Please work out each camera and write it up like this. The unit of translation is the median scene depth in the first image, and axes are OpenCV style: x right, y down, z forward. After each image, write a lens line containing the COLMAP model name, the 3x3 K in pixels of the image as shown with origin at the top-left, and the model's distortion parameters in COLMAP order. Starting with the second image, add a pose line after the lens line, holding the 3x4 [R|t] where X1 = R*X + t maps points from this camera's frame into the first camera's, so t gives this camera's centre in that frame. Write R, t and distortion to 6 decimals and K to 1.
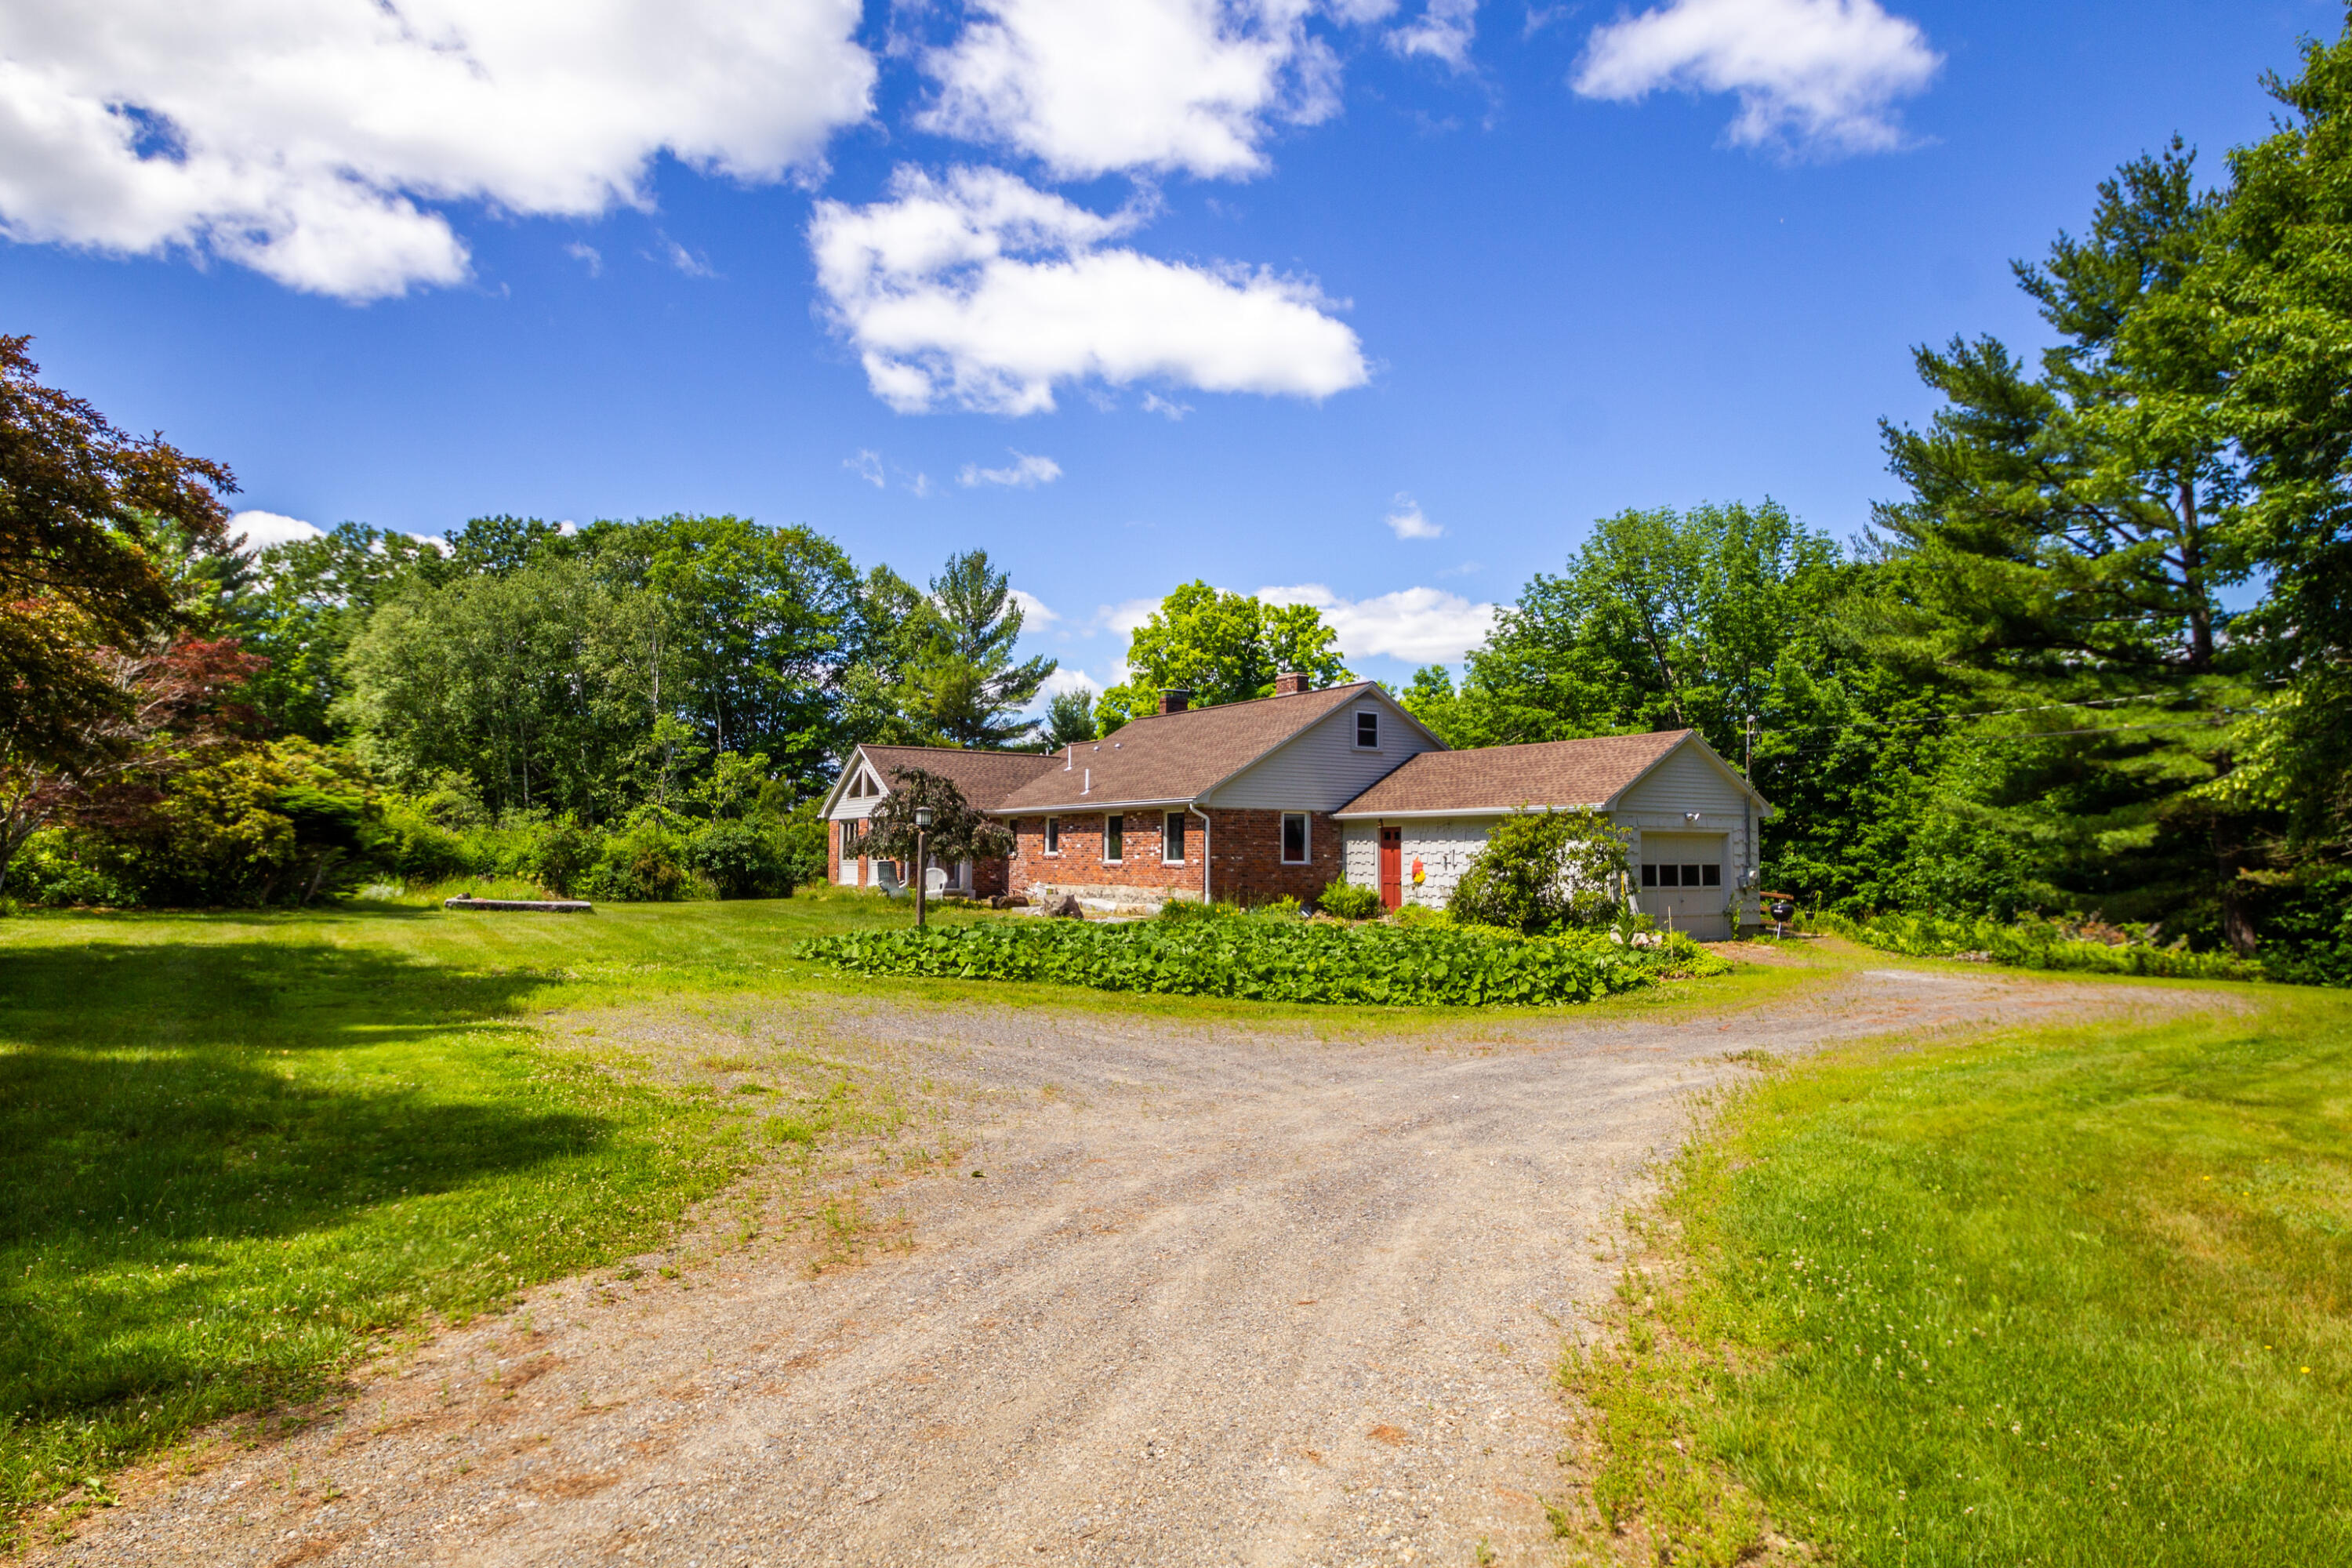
lens RADIAL K [[1282.0, 0, 1176.9], [0, 1282.0, 833.1], [0, 0, 1]] dist [-0.000467, 0.001004]
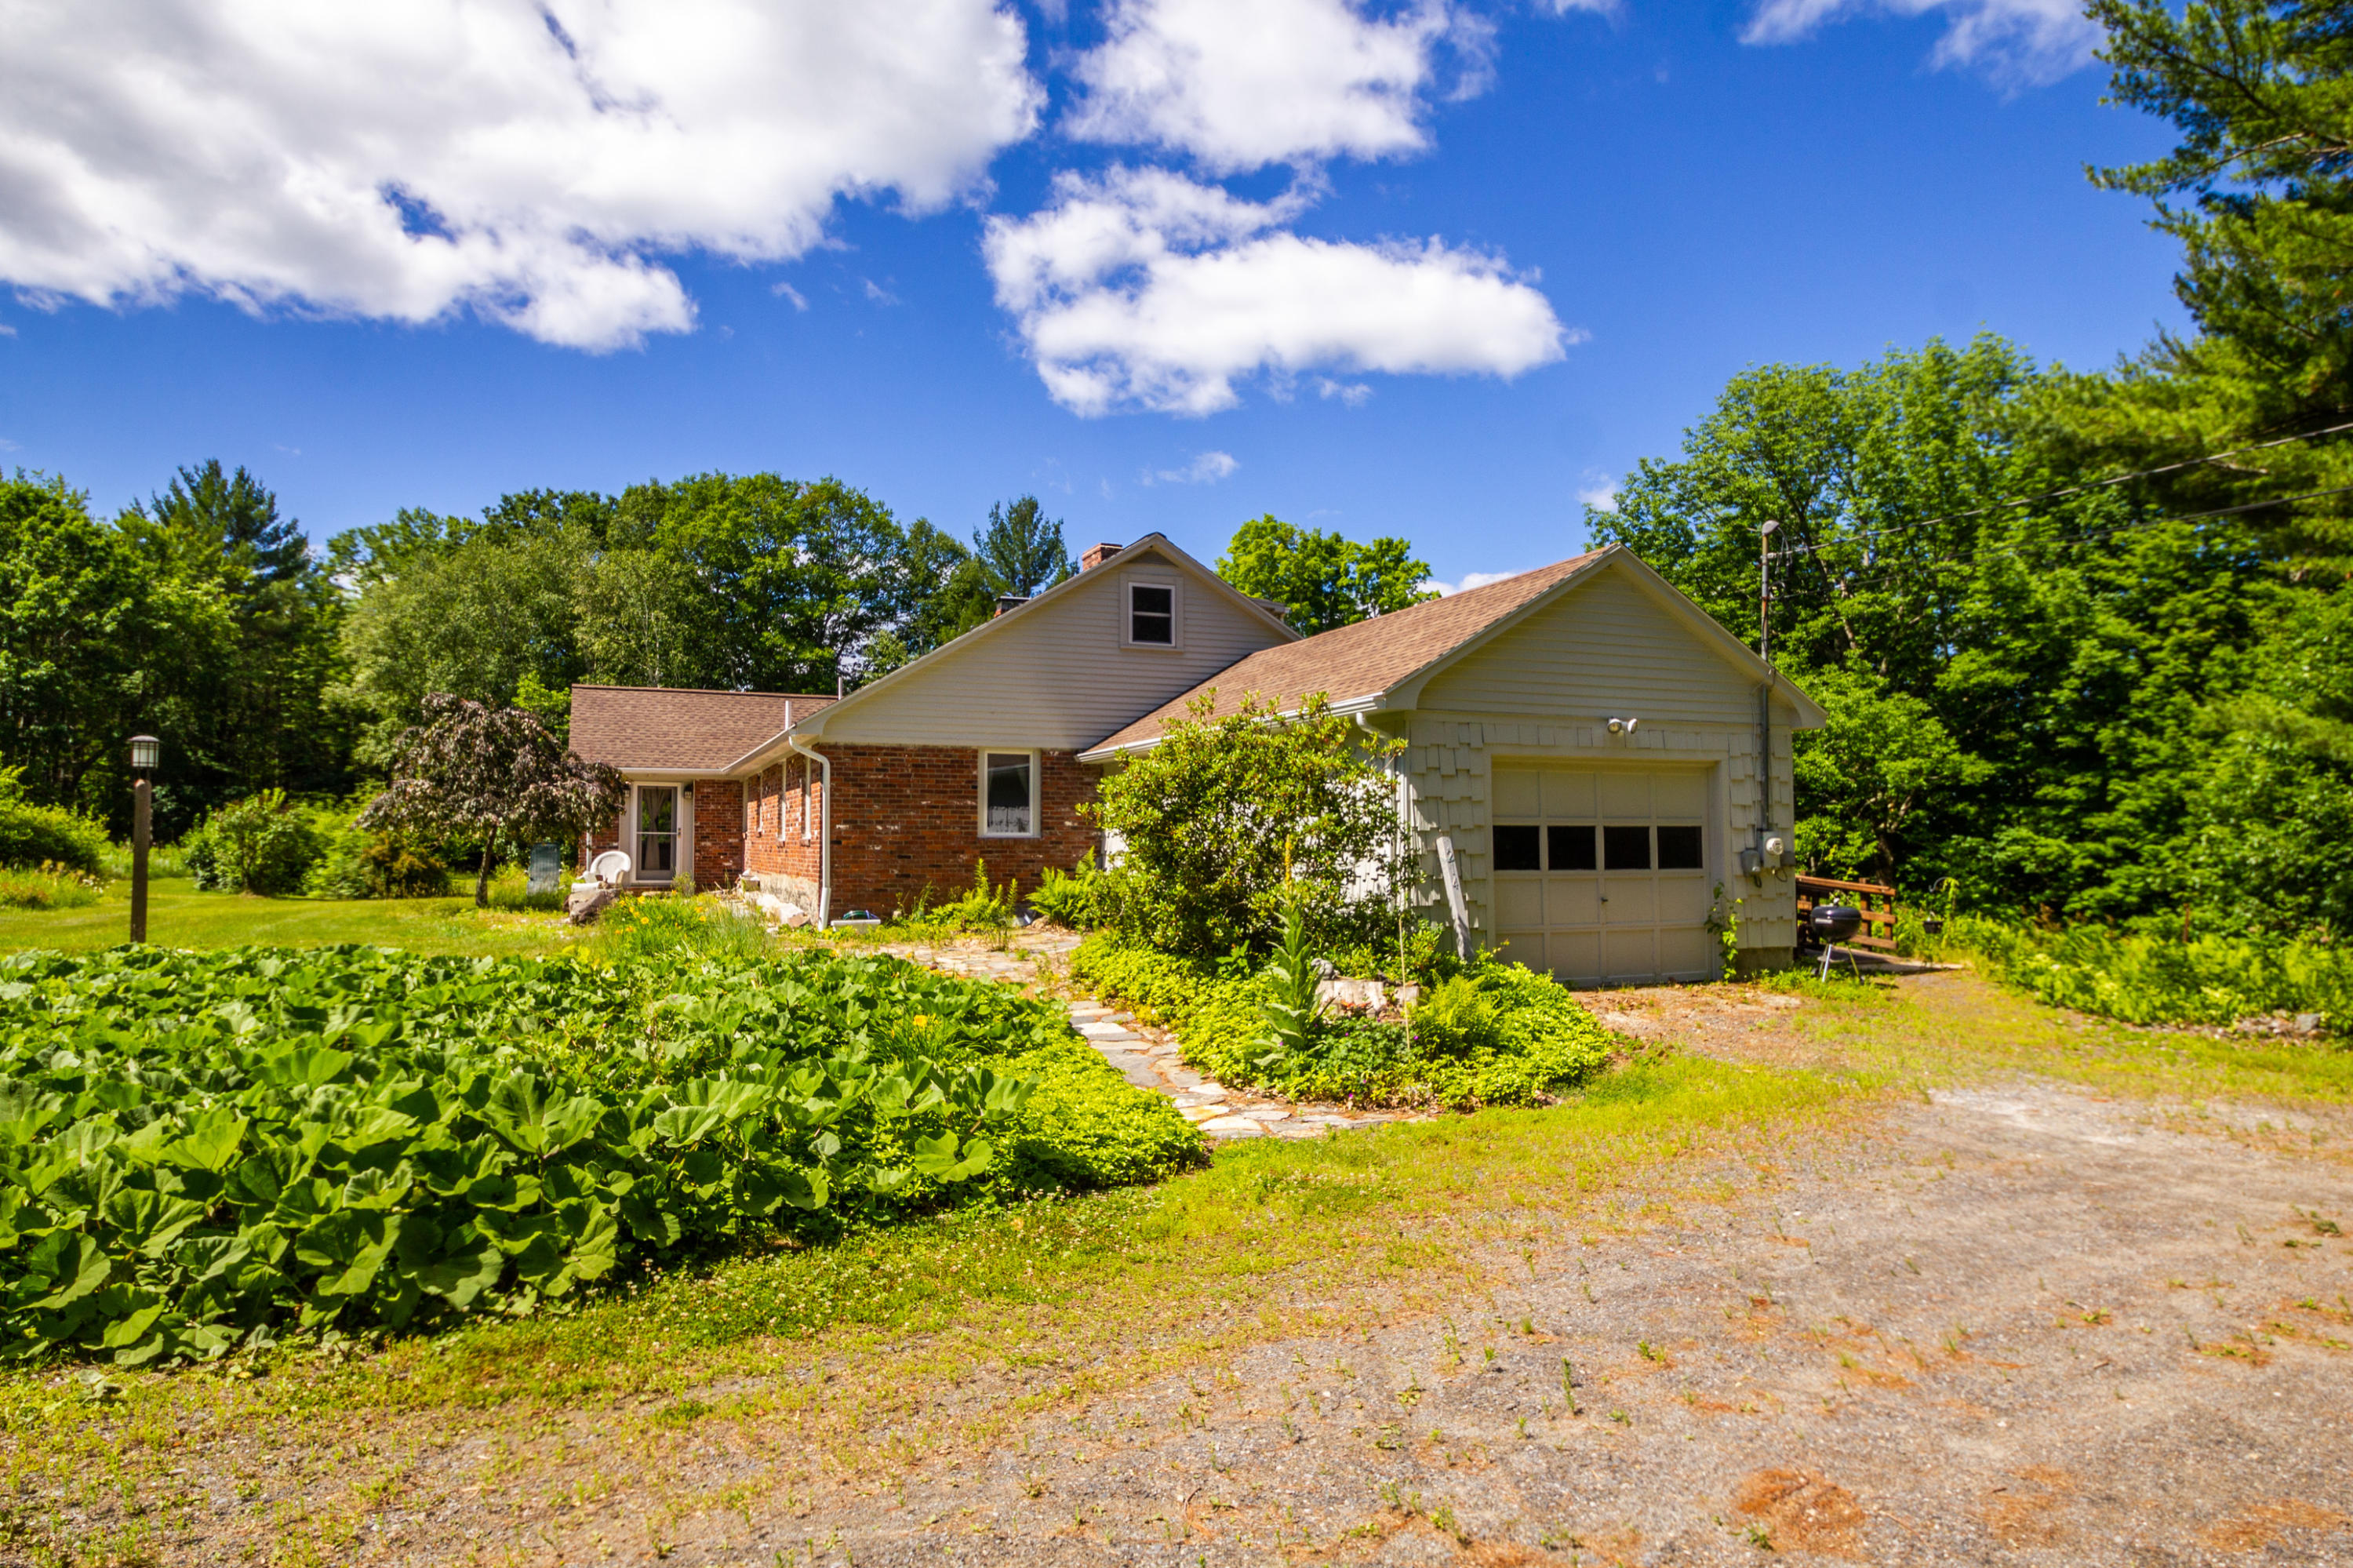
lens RADIAL K [[1282.6, 0, 1177.4], [0, 1282.6, 833.2], [0, 0, 1]] dist [-0.000467, 0.001004]
pose [[0.985851, -0.009989, -0.167323, 0.157270], [0.011108, 0.999922, 0.005757, 0.011356], [0.167253, -0.007534, 0.985885, 0.245437]]
